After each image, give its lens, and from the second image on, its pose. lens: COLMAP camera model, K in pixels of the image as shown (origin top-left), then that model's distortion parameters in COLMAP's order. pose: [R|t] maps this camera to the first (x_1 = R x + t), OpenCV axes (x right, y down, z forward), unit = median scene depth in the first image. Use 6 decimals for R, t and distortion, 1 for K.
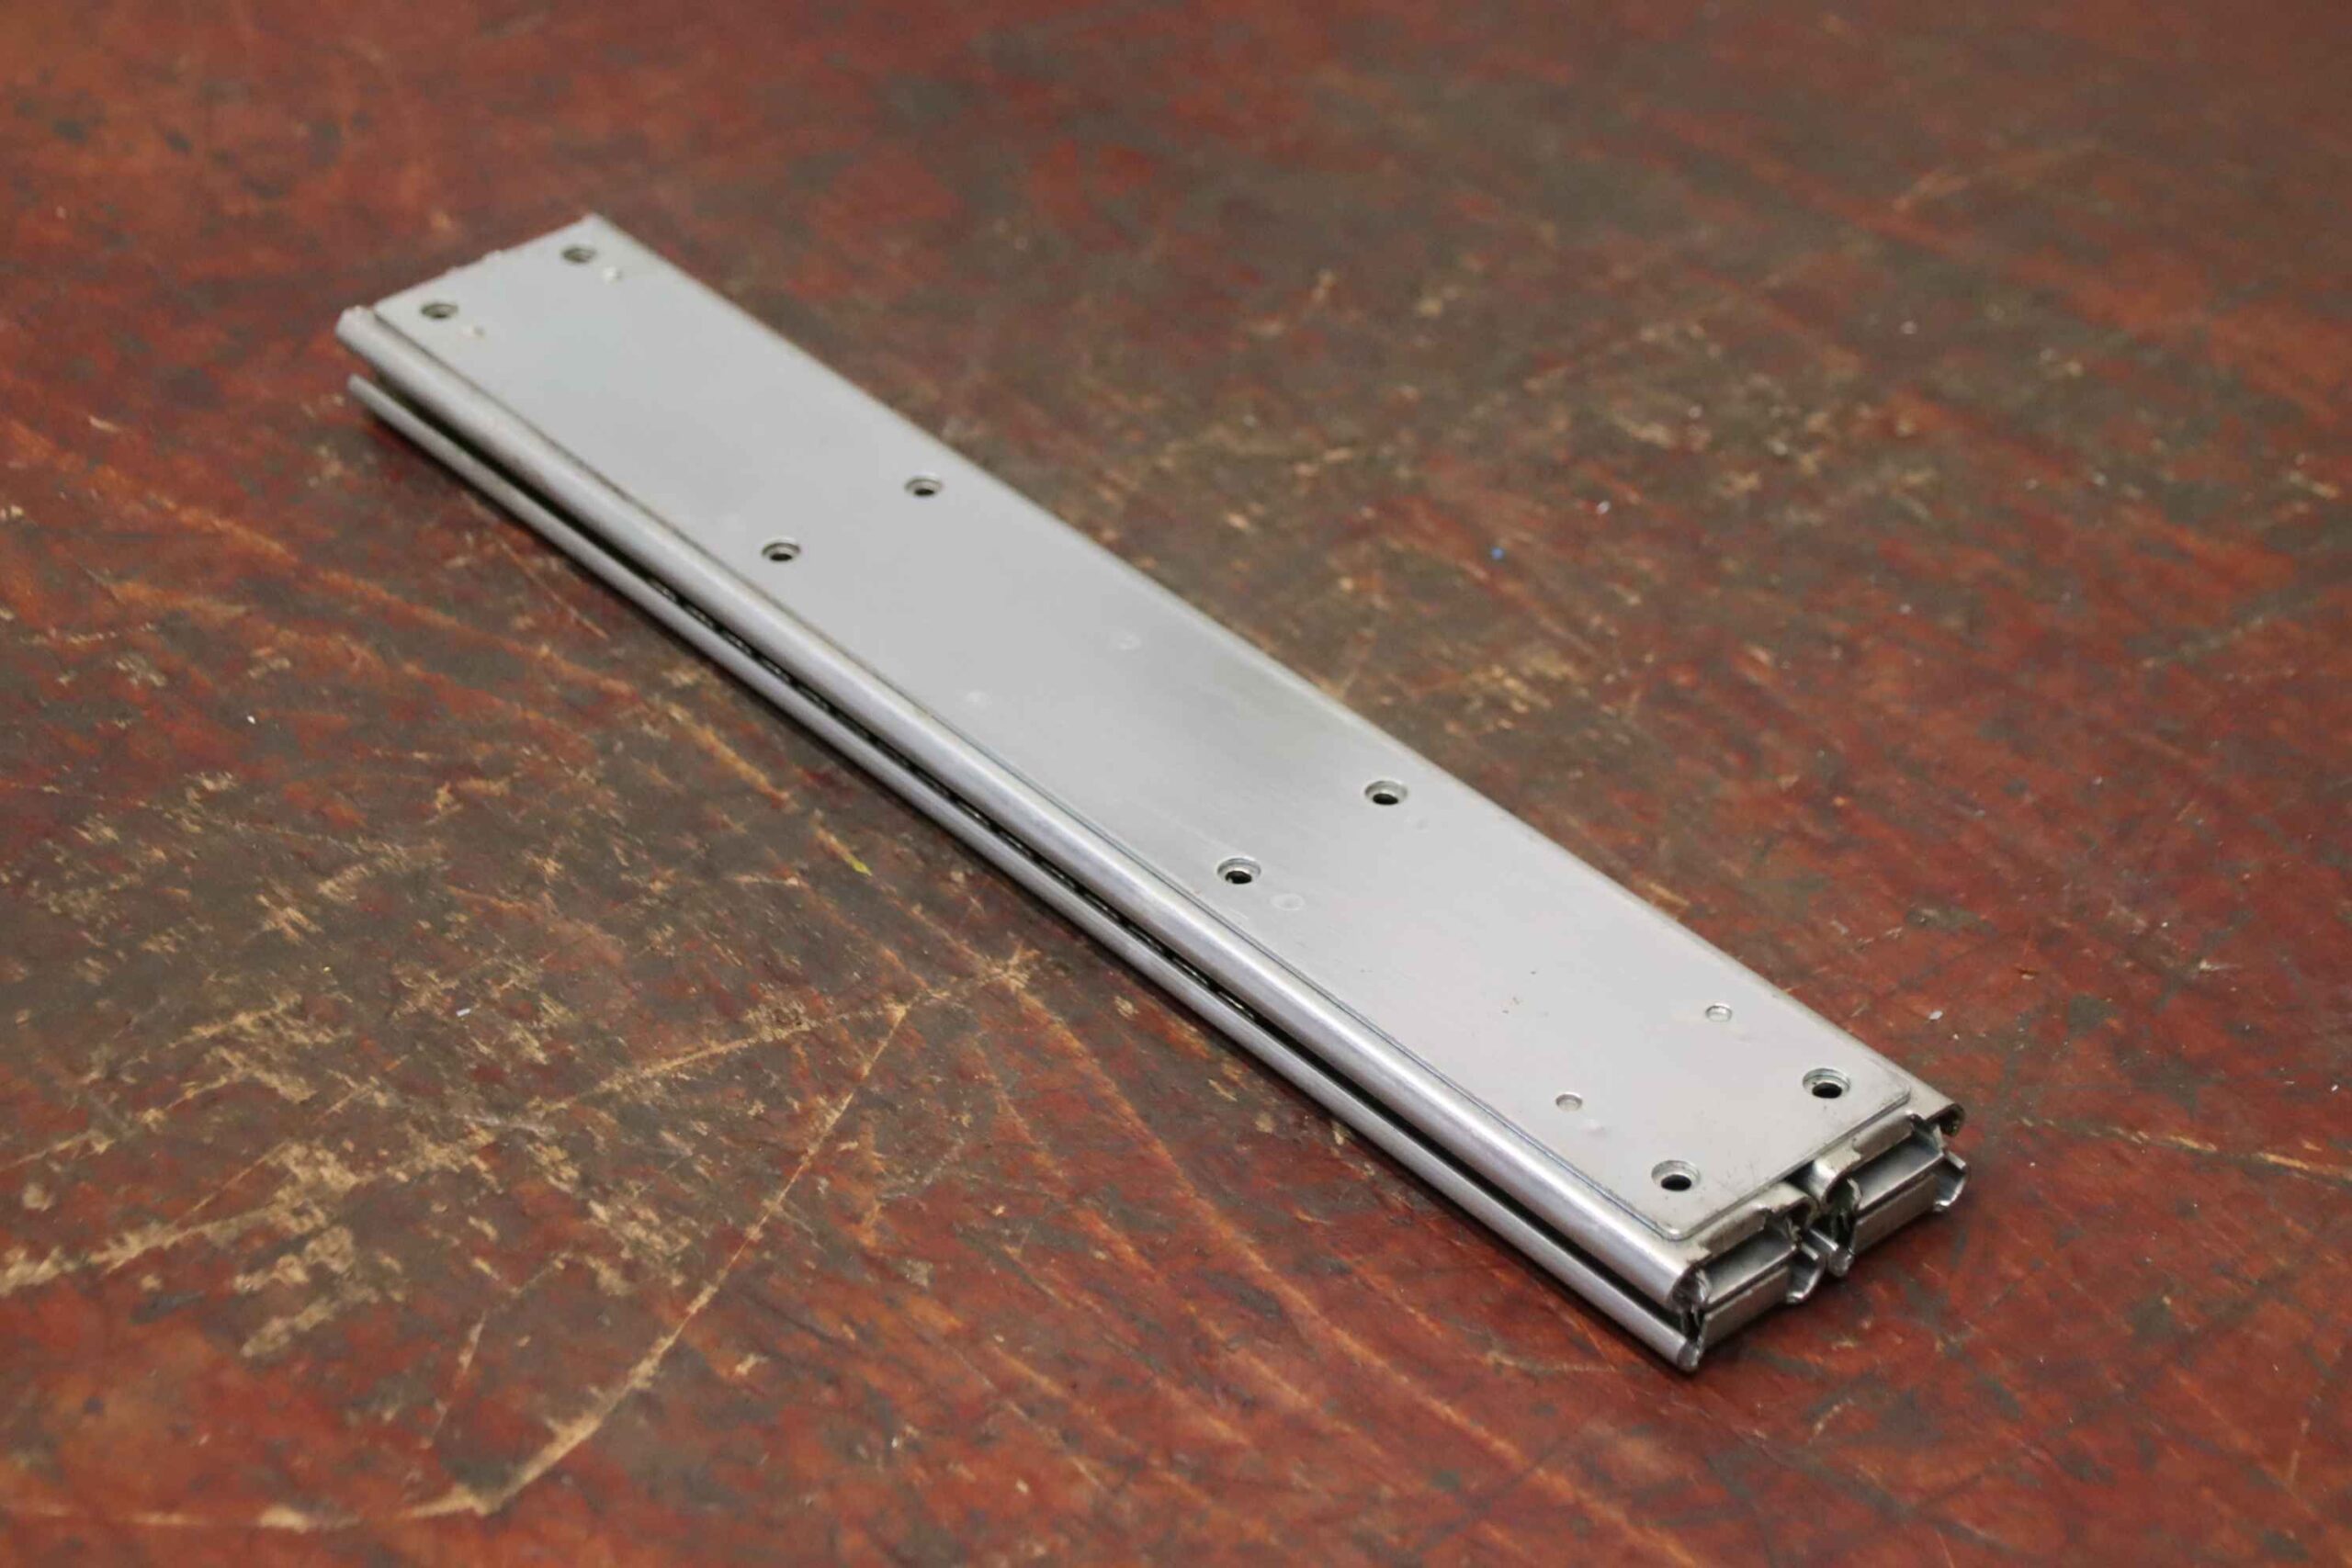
lens RADIAL K [[4677.5, 0, 1178.3], [0, 4677.5, 772.9], [0, 0, 1]] dist [0.186513, 0.000000]
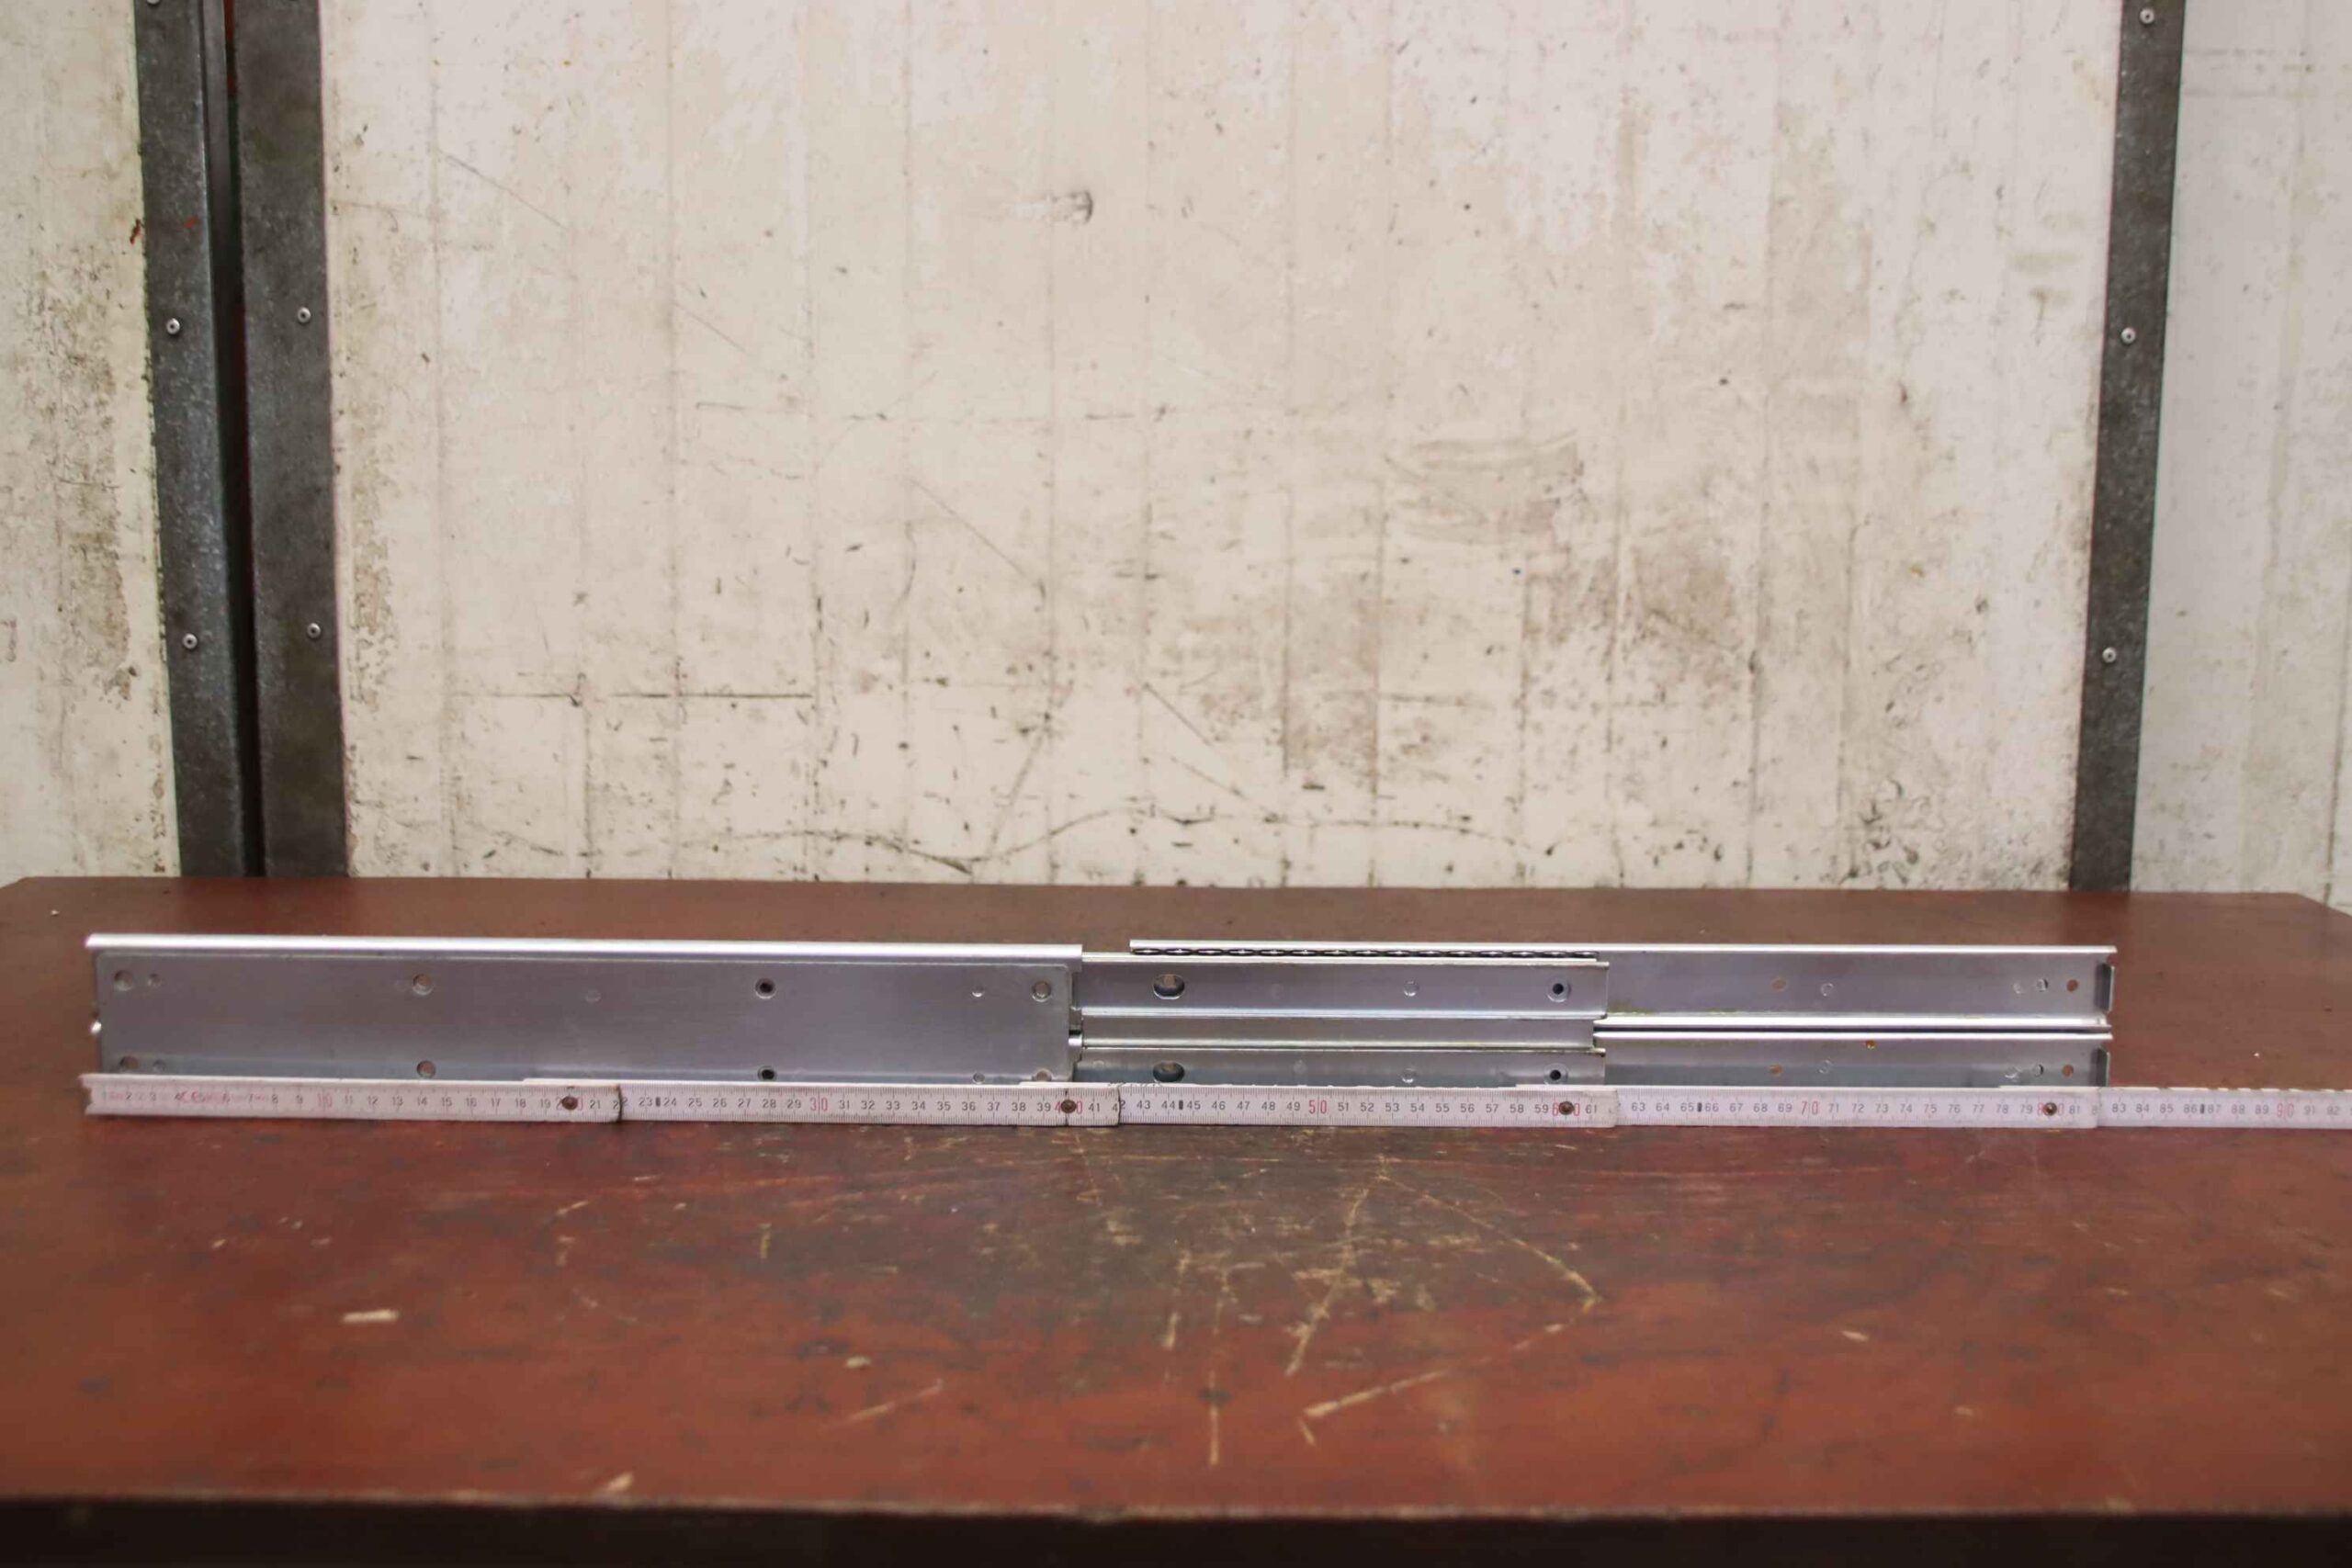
lens RADIAL K [[2357.8, 0, 1180.5], [0, 2357.8, 802.0], [0, 0, 1]] dist [-0.099955, 0.000000]
pose [[0.629898, -0.103600, 0.769738, -0.850667], [0.436805, 0.866729, -0.240795, 0.111961], [-0.642208, 0.487901, 0.591204, 0.345357]]
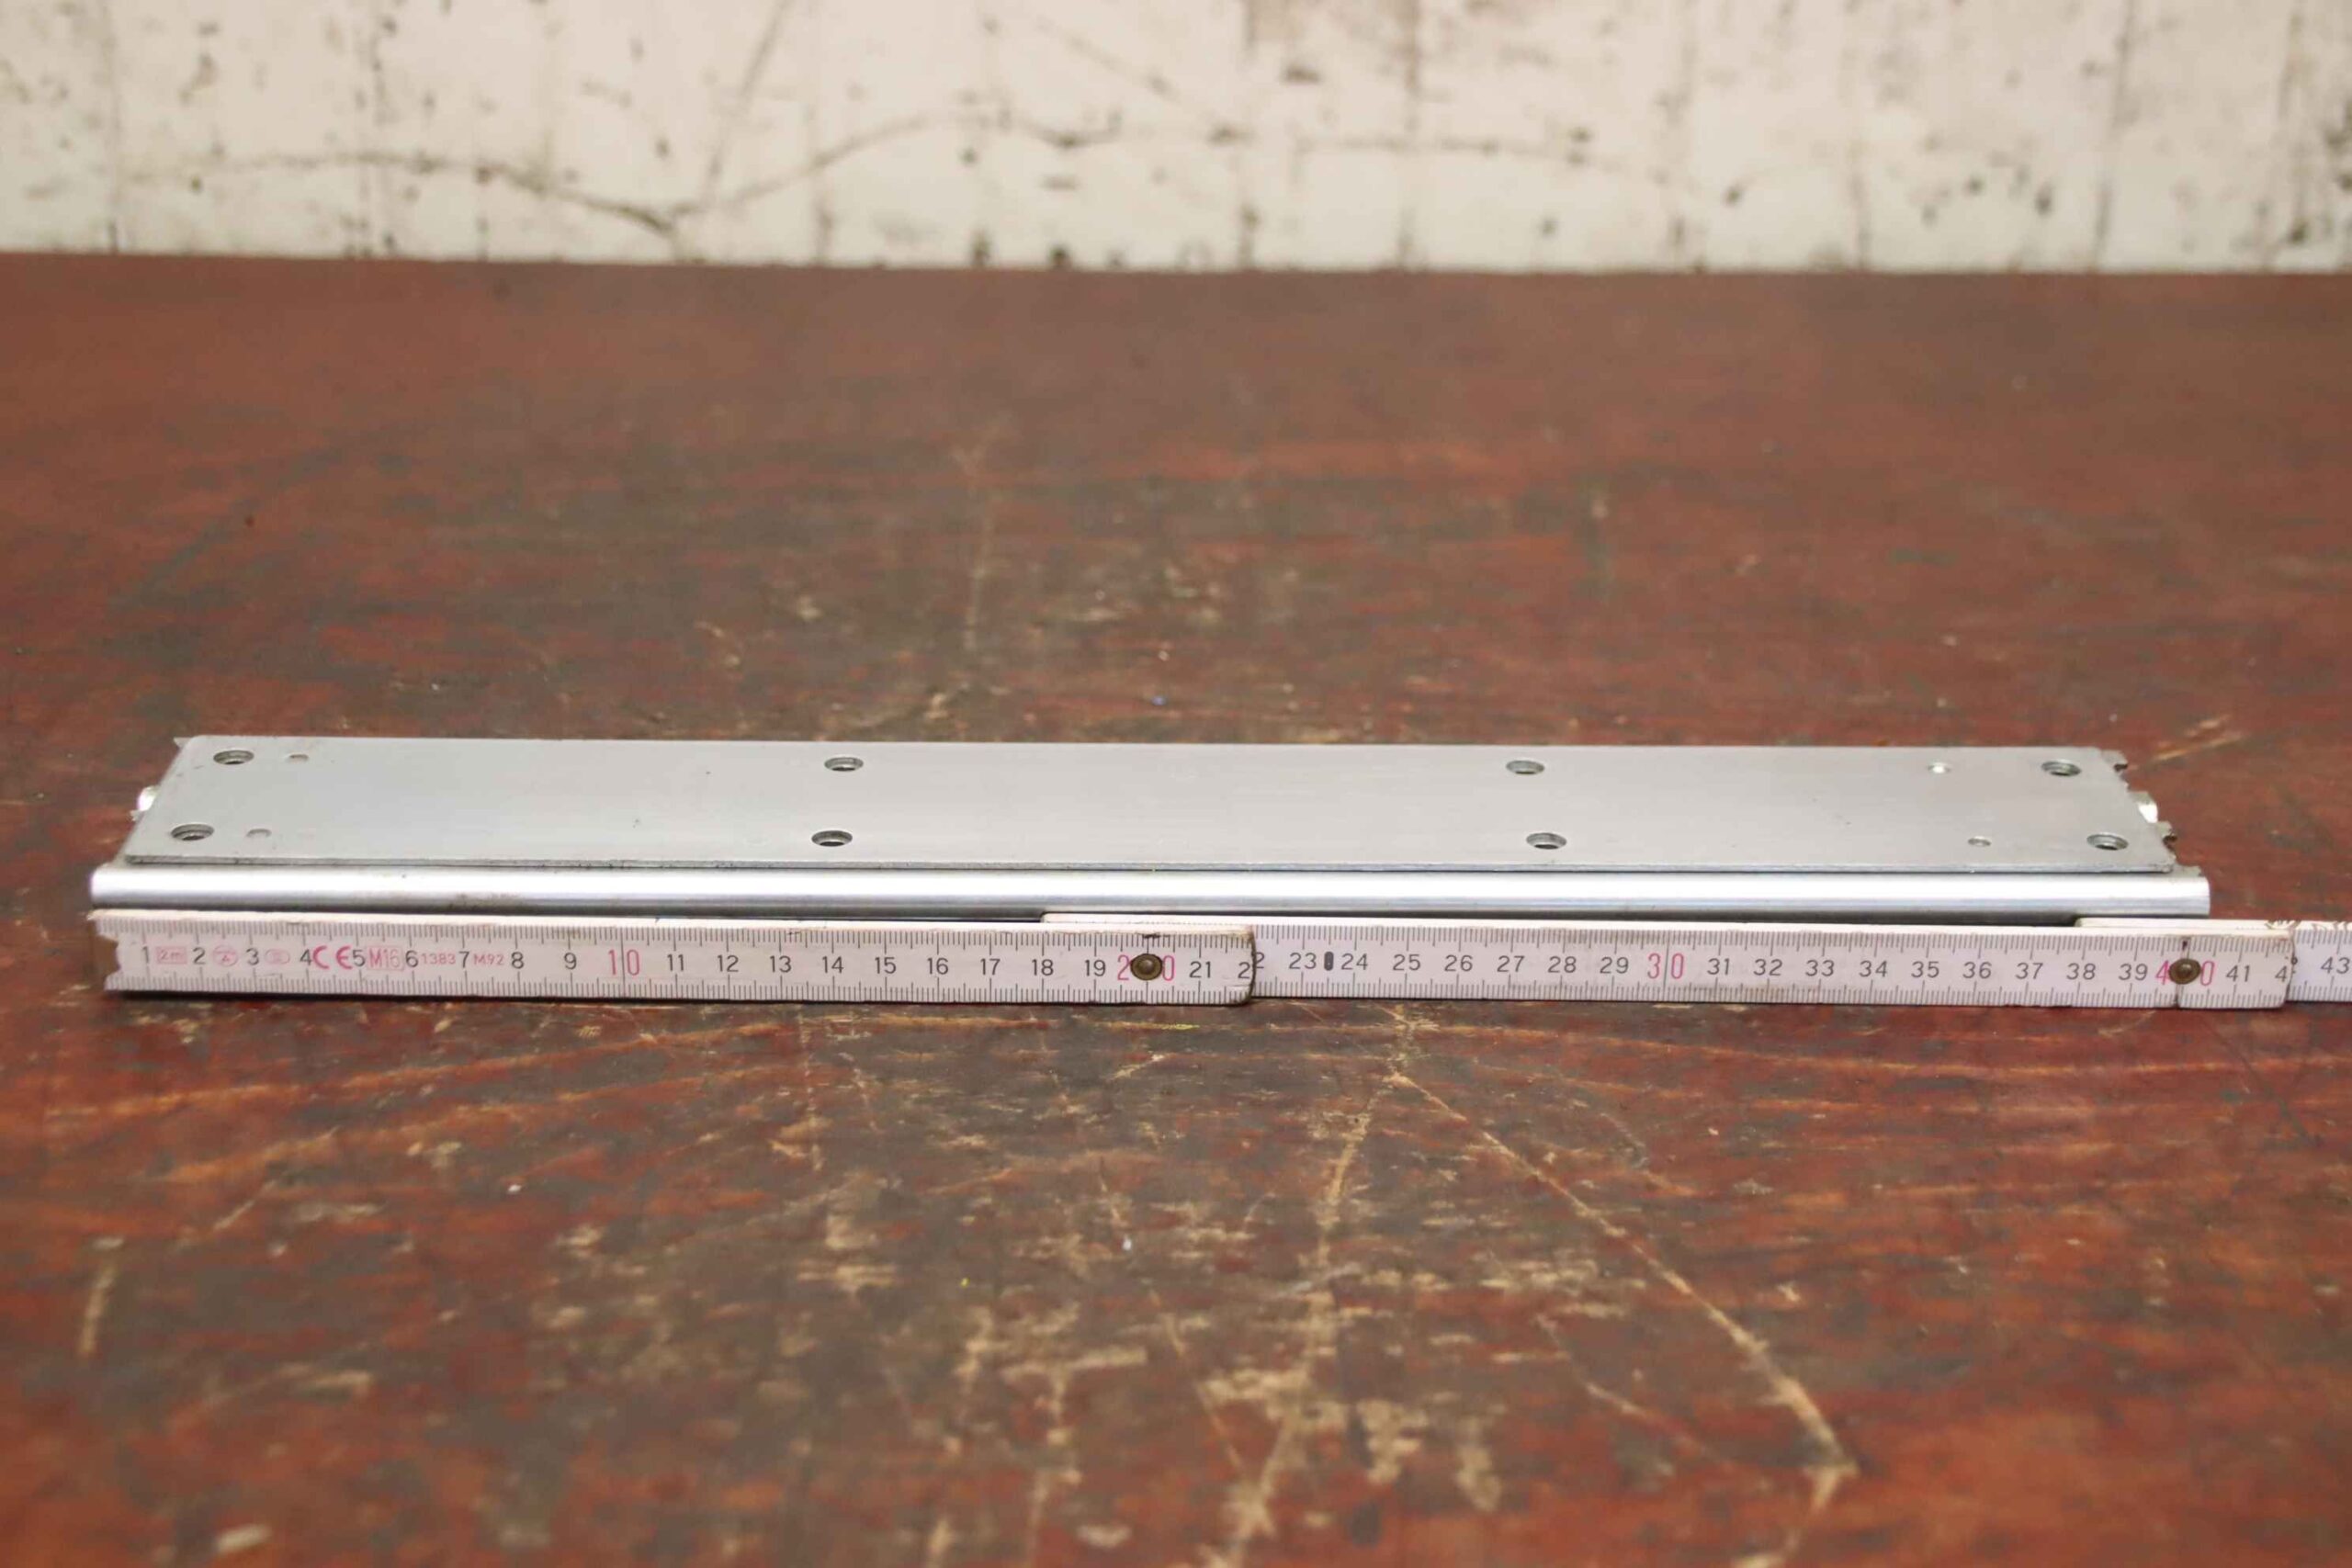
lens RADIAL K [[3506.5, 0, 1178.6], [0, 3506.5, 799.9], [0, 0, 1]] dist [0.062922, 0.000000]
pose [[0.620517, -0.295090, 0.726554, -0.596330], [0.437551, 0.899153, -0.008501, -0.017376], [-0.650775, 0.323180, 0.687057, 0.460652]]
